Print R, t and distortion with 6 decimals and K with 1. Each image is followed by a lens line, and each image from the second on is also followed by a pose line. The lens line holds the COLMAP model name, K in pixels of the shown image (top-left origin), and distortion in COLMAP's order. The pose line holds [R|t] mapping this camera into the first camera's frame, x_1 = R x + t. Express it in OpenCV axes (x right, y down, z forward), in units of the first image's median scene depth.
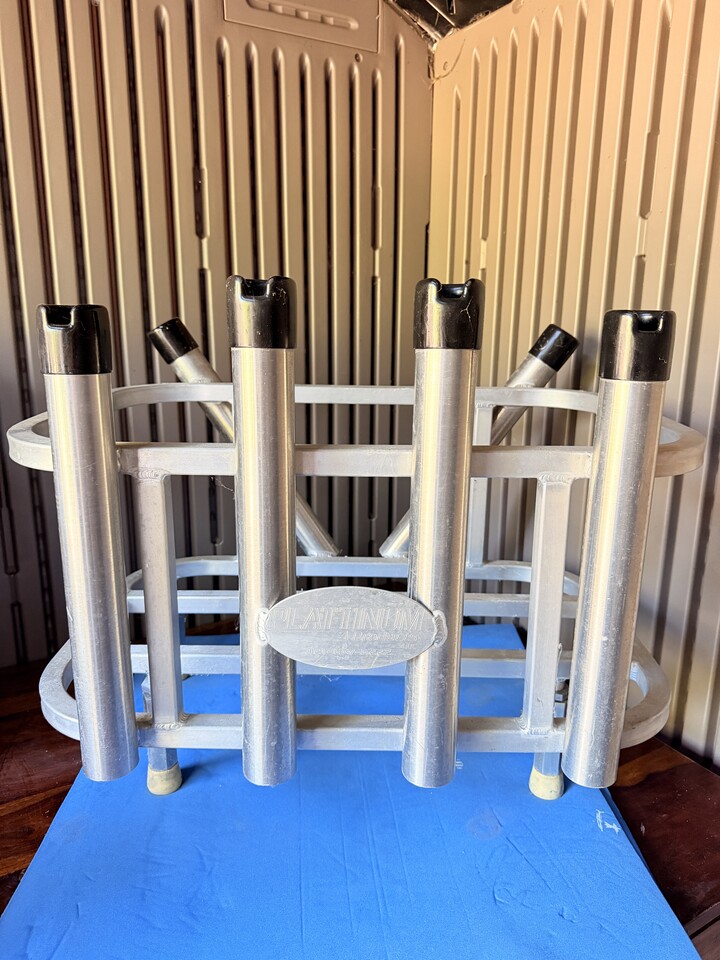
lens RADIAL K [[678.9, 0, 360.0], [0, 678.9, 480.0], [0, 0, 1]] dist [0.004872, -0.045308]
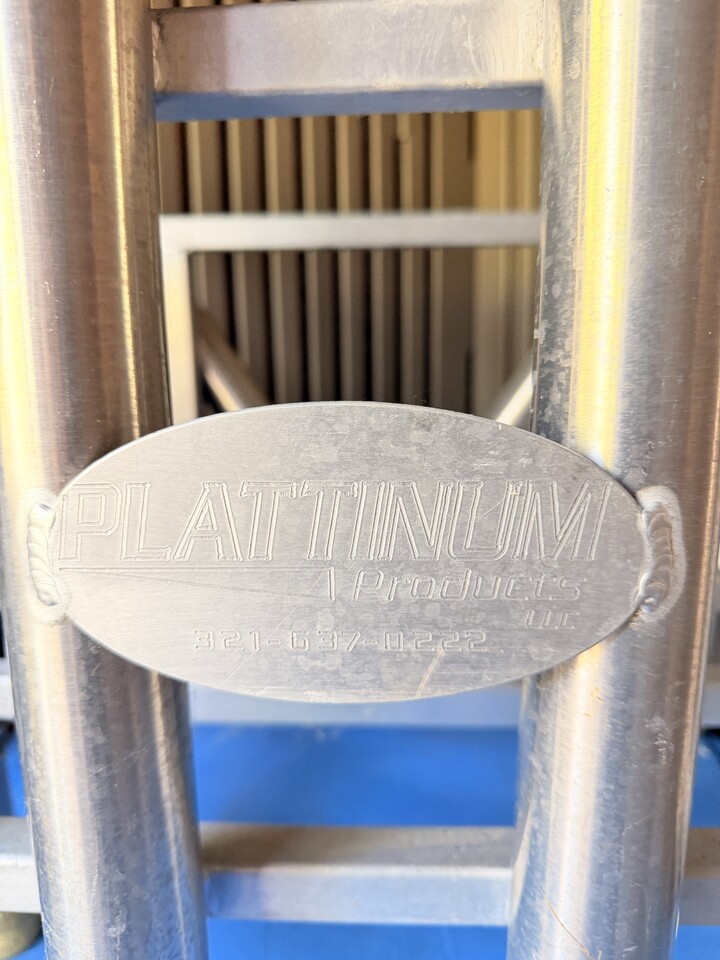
lens RADIAL K [[678.9, 0, 360.0], [0, 678.9, 480.0], [0, 0, 1]] dist [0.004872, -0.045308]
pose [[0.998922, -0.015988, -0.043574, 0.005982], [0.013705, 0.998543, -0.052186, 0.200028], [0.044345, 0.051532, 0.997686, 0.710607]]
